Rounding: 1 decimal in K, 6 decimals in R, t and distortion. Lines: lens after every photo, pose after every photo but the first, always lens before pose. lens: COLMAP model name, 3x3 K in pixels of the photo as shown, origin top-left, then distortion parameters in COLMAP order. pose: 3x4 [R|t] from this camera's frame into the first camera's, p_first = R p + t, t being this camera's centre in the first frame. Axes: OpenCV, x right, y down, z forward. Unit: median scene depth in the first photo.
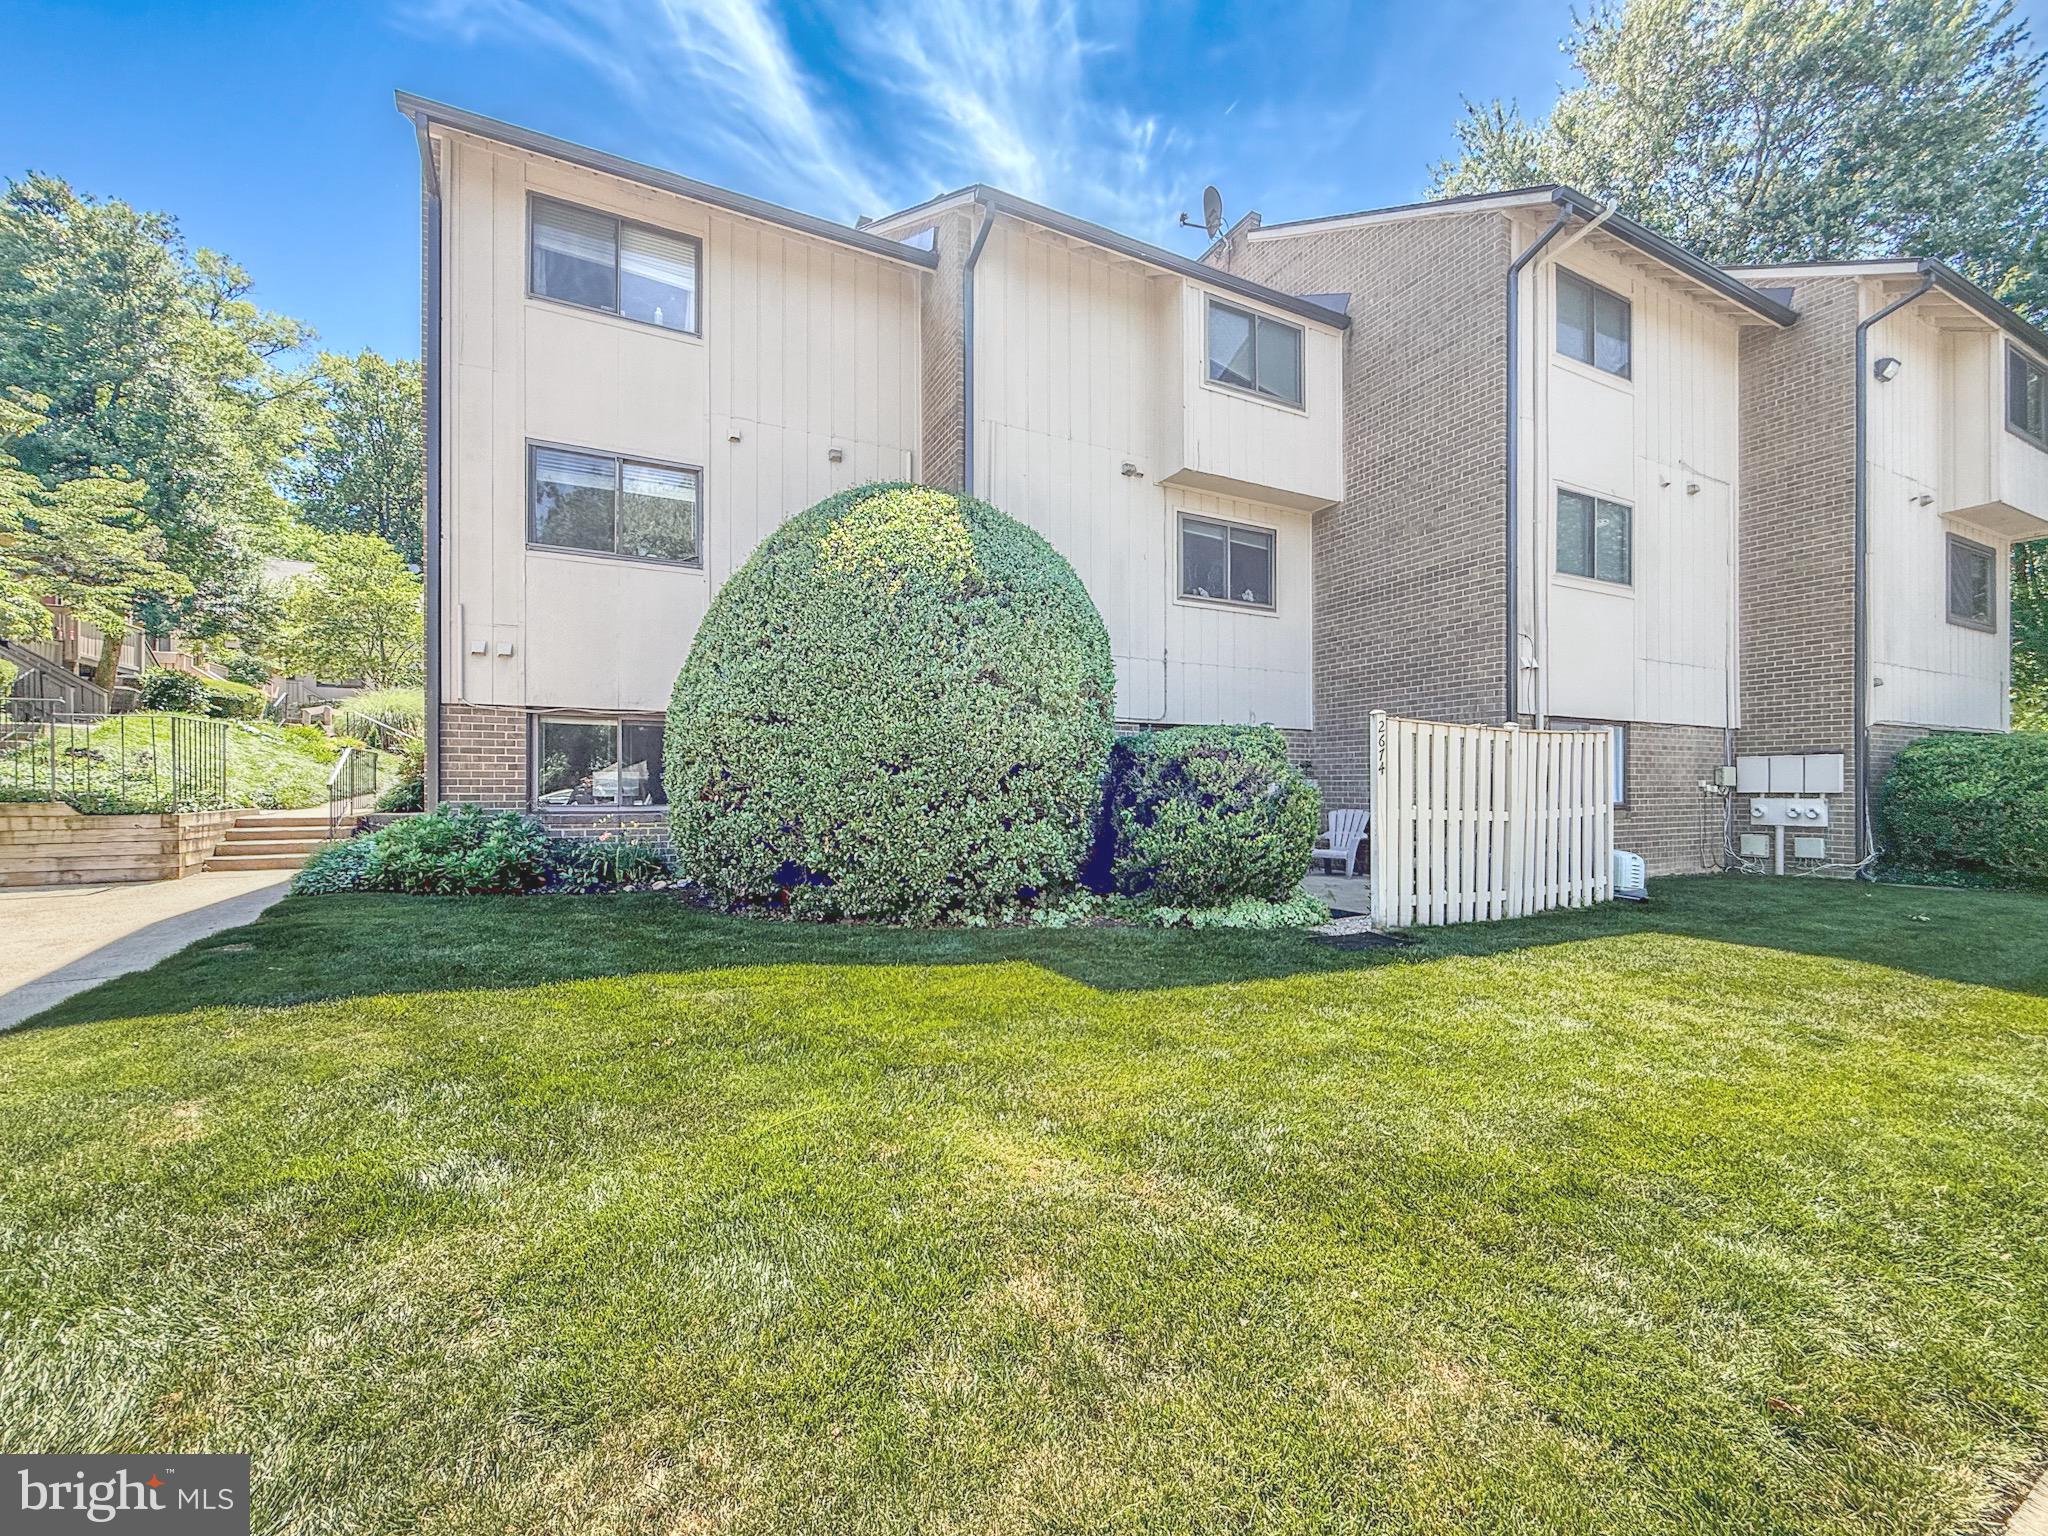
lens RADIAL K [[895.7, 0, 1019.0], [0, 895.7, 785.8], [0, 0, 1]] dist [-0.005352, -0.000150]
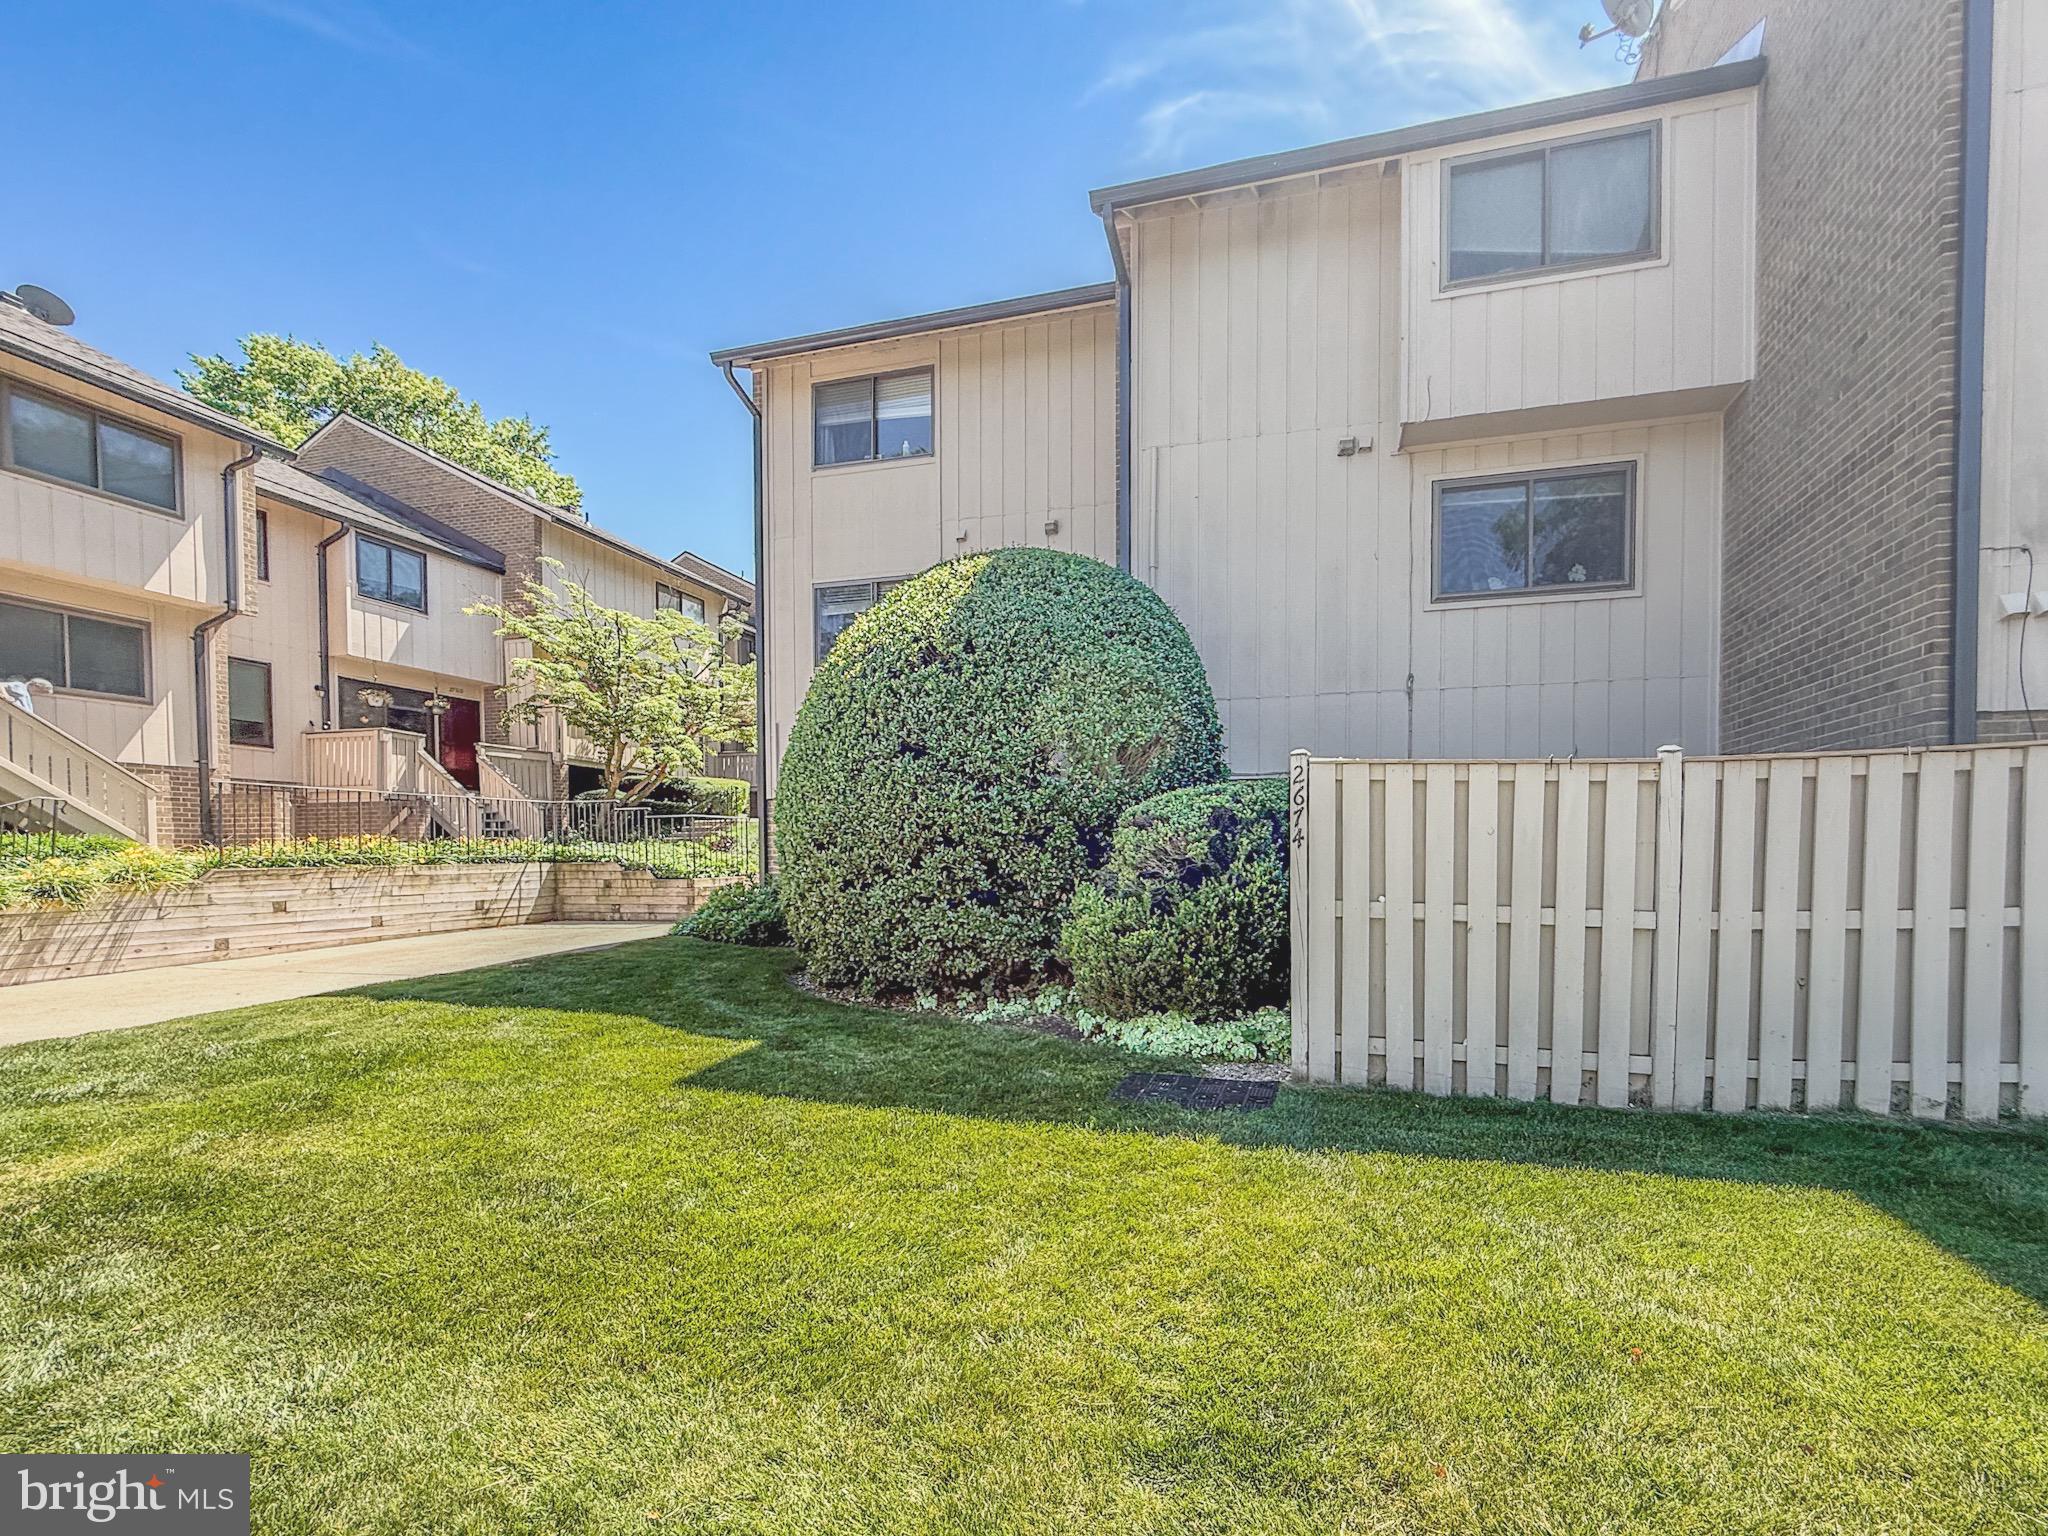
lens RADIAL K [[895.7, 0, 1016.8], [0, 895.7, 875.2], [0, 0, 1]] dist [-0.005352, -0.000150]
pose [[0.717498, 0.011221, -0.696470, 0.519757], [0.005342, 0.999752, 0.021611, -0.004888], [0.696540, -0.019226, 0.717260, 0.279195]]
